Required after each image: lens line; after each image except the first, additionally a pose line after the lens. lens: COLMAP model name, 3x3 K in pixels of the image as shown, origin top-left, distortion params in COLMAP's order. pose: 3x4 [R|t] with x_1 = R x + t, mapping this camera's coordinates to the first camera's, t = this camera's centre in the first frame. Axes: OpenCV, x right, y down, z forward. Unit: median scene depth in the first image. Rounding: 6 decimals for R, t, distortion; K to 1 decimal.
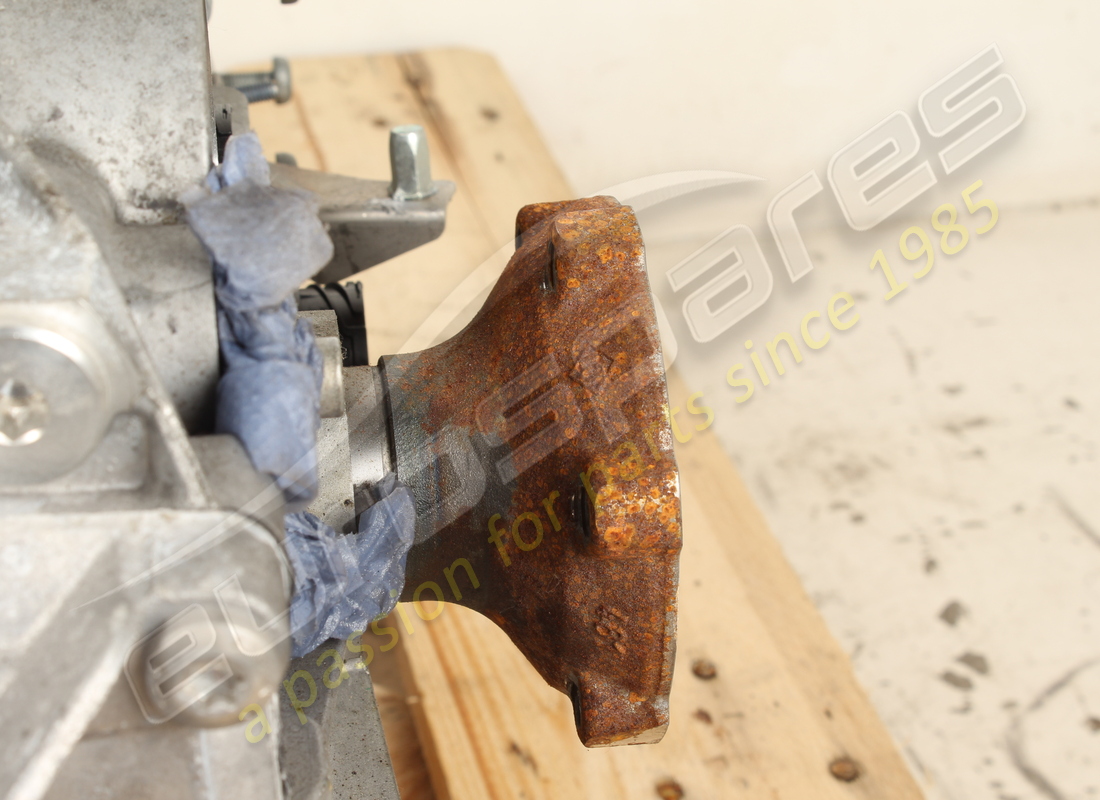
lens RADIAL K [[2207.2, 0, 550.0], [0, 2207.2, 400.0], [0, 0, 1]] dist [0.008906, 0.050481]
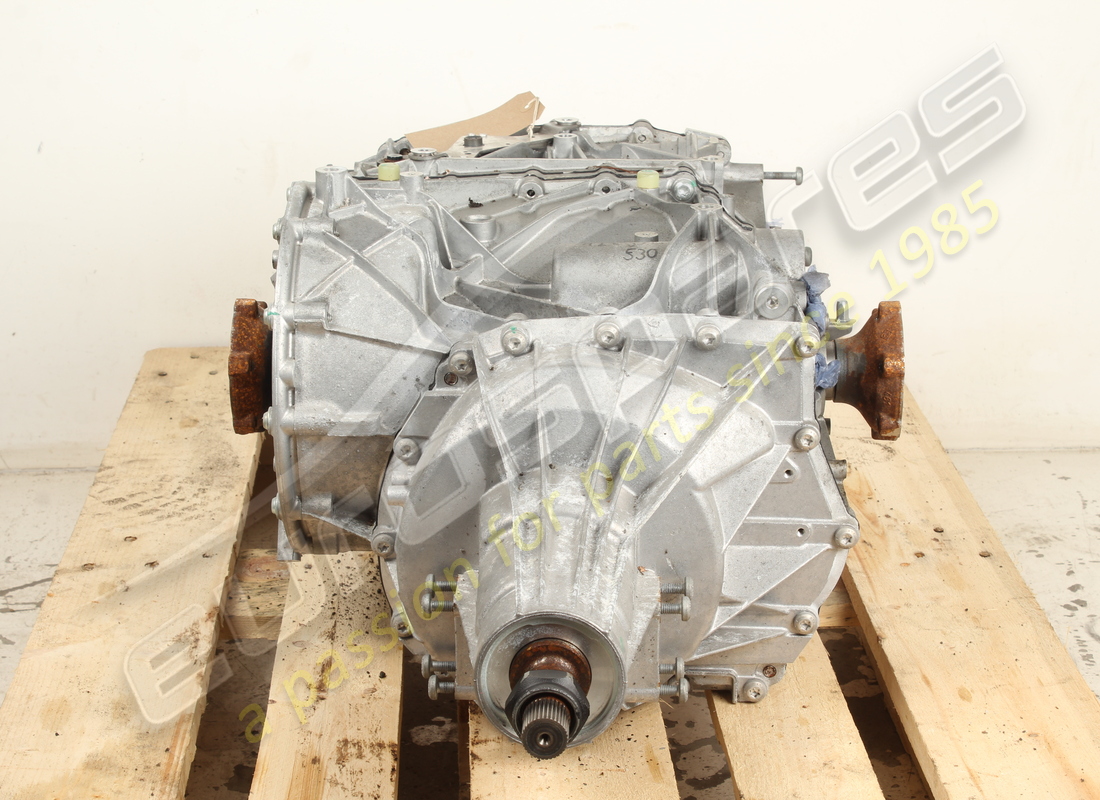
lens RADIAL K [[2361.8, 0, 550.0], [0, 2361.8, 400.0], [0, 0, 1]] dist [0.013638, 0.146025]
pose [[0.982925, 0.054209, -0.175841, 0.179687], [-0.088276, 0.977391, -0.192133, 0.984048], [0.161450, 0.204375, 0.965487, -3.267572]]
